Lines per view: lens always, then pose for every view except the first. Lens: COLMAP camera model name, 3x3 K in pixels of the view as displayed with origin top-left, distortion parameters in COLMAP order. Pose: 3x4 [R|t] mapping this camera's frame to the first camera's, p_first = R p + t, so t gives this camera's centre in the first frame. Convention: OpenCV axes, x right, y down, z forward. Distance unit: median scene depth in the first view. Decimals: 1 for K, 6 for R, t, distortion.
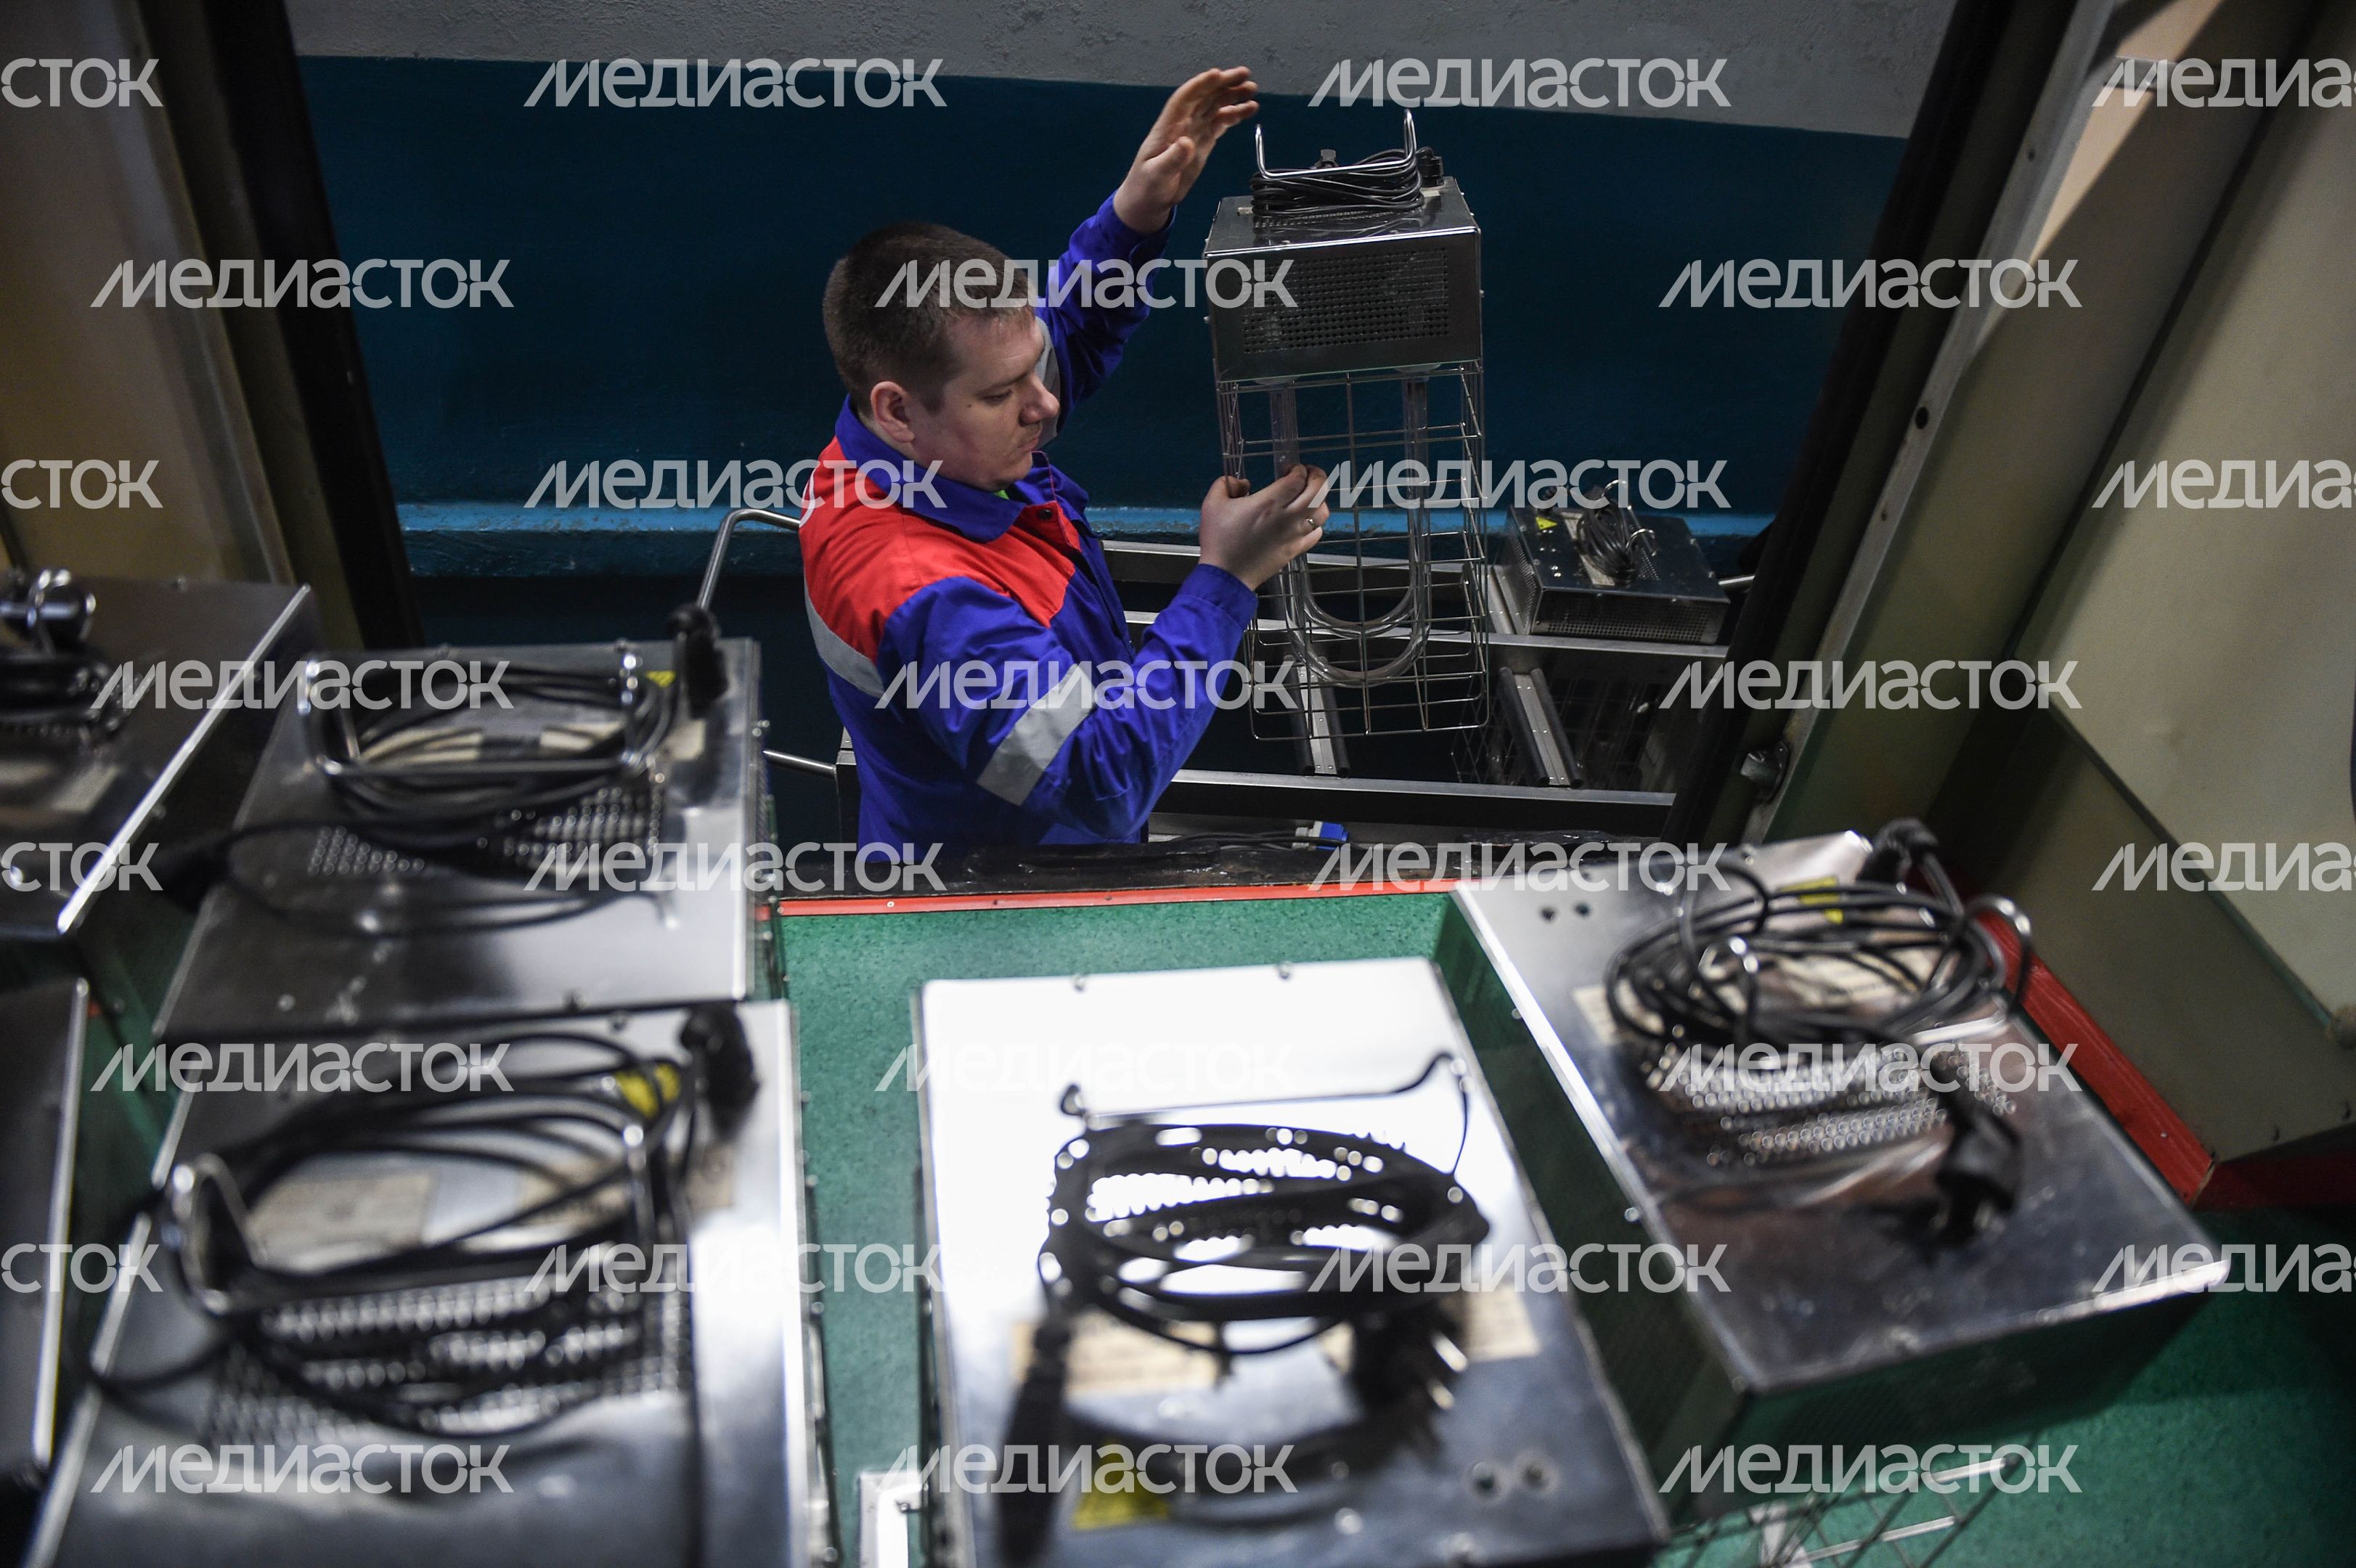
lens RADIAL K [[1605.5, 0, 1182.2], [0, 1605.5, 794.2], [0, 0, 1]] dist [-0.039950, -0.001945]
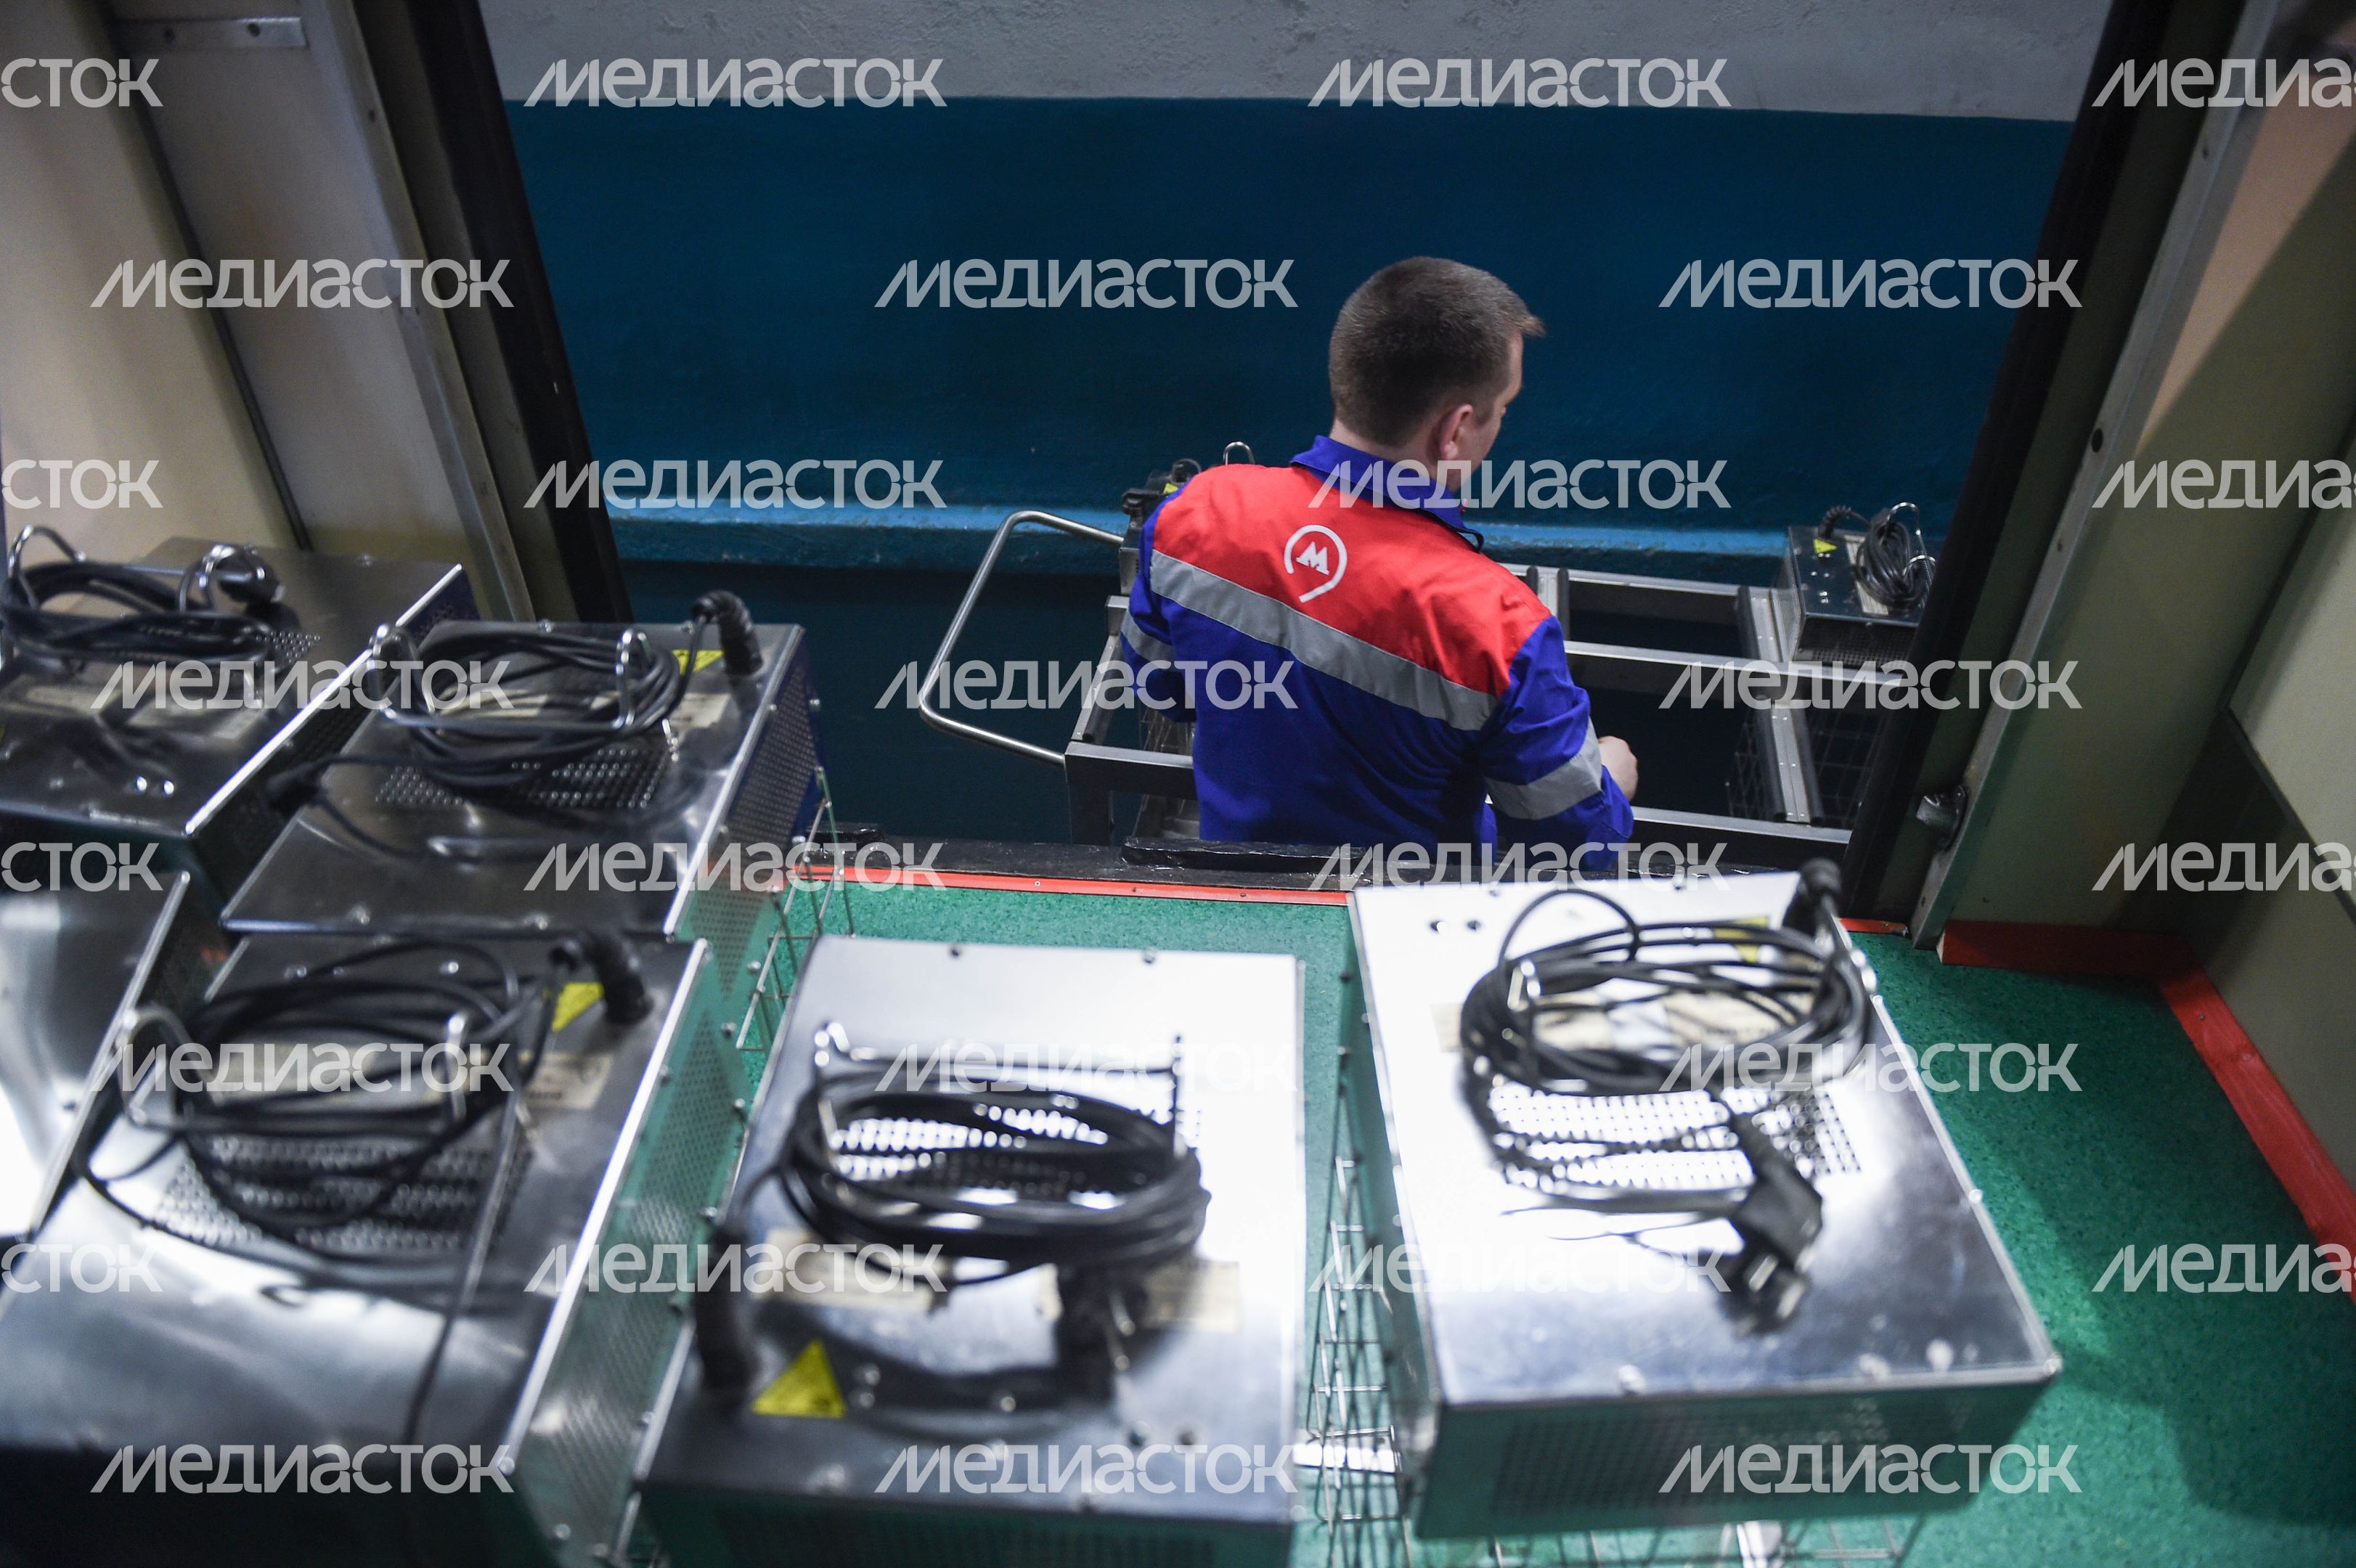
lens RADIAL K [[1605.5, 0, 1182.2], [0, 1605.5, 794.2], [0, 0, 1]] dist [-0.039950, -0.001945]
pose [[0.966797, 0.065971, -0.246885, 0.268992], [-0.067303, 0.997728, 0.003048, -0.000531], [0.246525, 0.013669, 0.969040, -0.016336]]
